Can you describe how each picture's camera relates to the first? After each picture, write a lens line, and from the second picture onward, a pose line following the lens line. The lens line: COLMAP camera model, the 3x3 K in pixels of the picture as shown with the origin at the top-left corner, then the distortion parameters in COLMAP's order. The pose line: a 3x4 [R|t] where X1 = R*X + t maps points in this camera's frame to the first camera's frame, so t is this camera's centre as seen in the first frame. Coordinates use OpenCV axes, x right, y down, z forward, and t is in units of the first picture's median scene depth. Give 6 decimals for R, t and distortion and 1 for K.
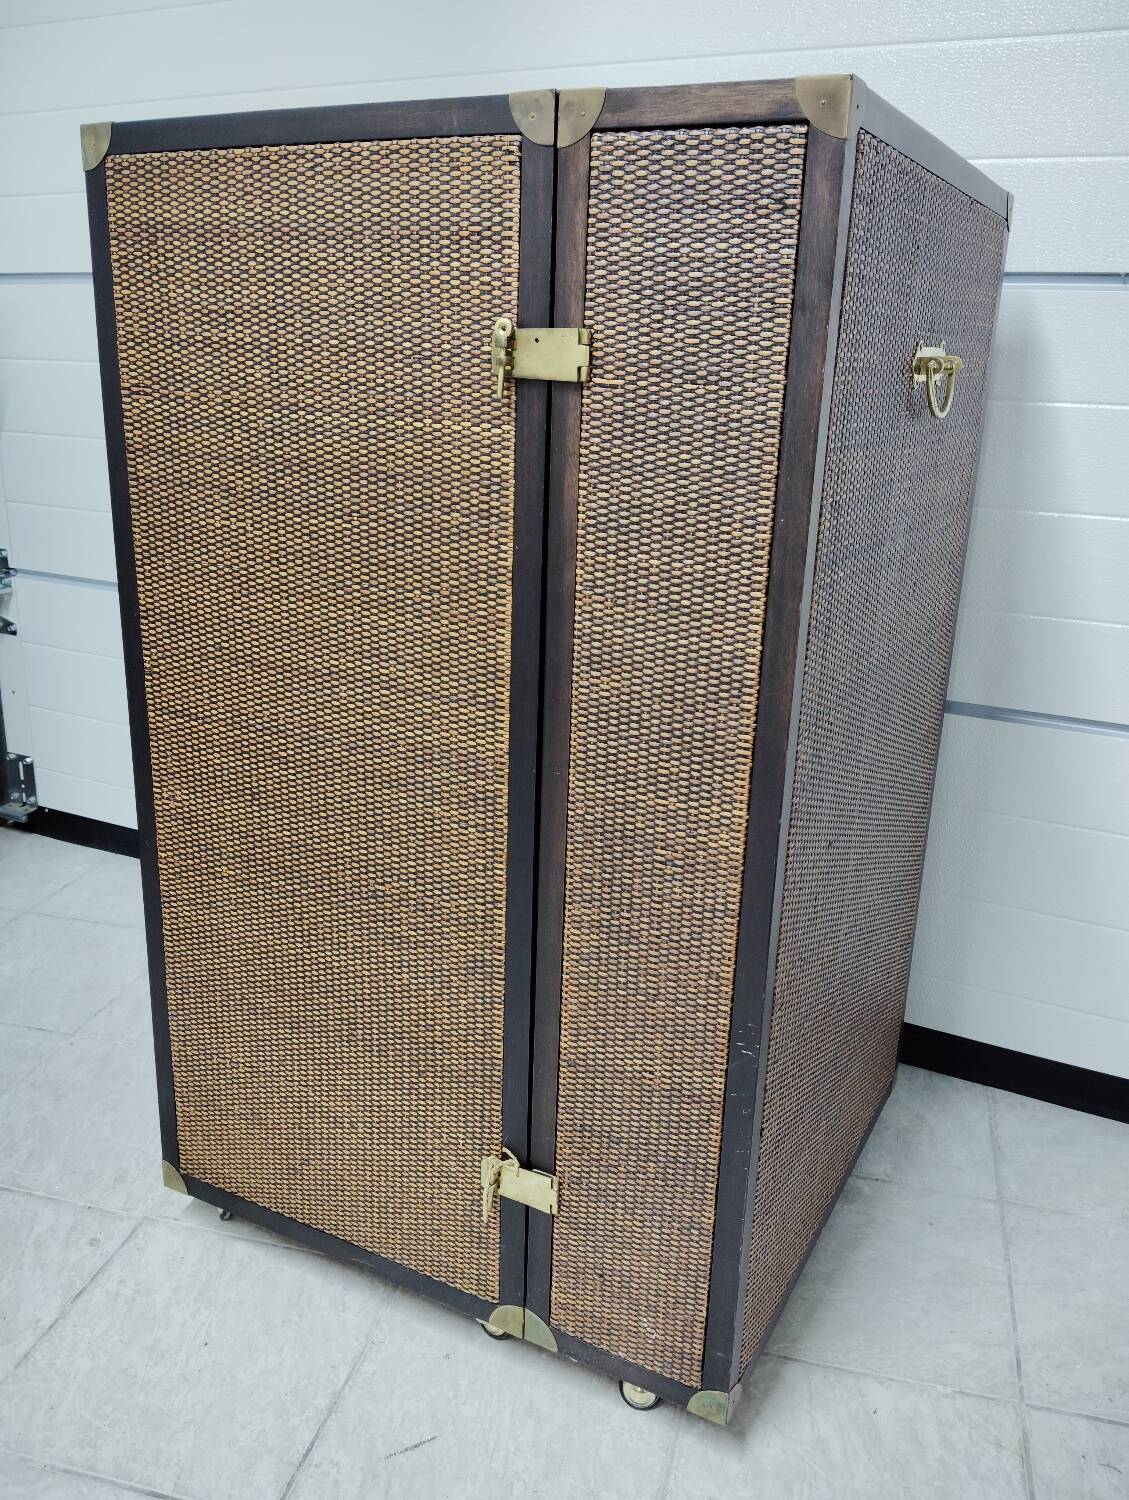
lens RADIAL K [[1216.1, 0, 563.9], [0, 1216.1, 755.4], [0, 0, 1]] dist [0.065385, -0.133211]
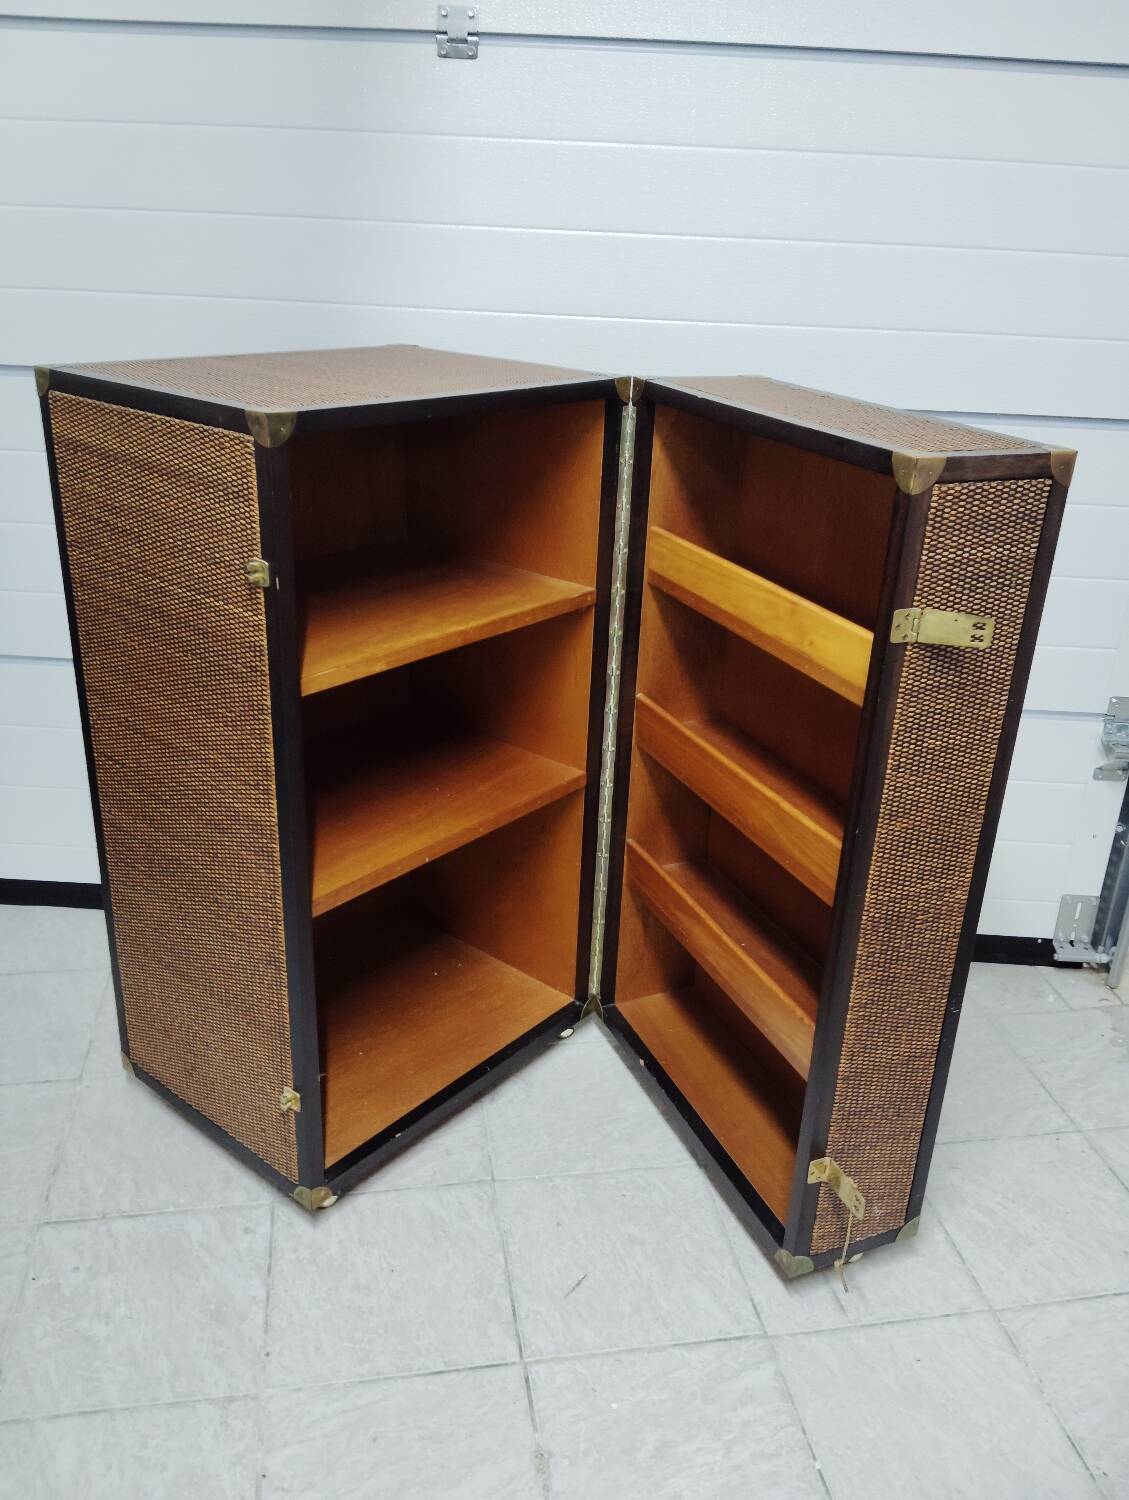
lens RADIAL K [[1216.1, 0, 564.8], [0, 1216.1, 749.9], [0, 0, 1]] dist [0.065385, -0.133211]
pose [[0.913323, -0.152790, 0.377487, -0.633895], [0.113136, 0.985657, 0.125220, -0.273101], [-0.391205, -0.071659, 0.917509, -0.319806]]
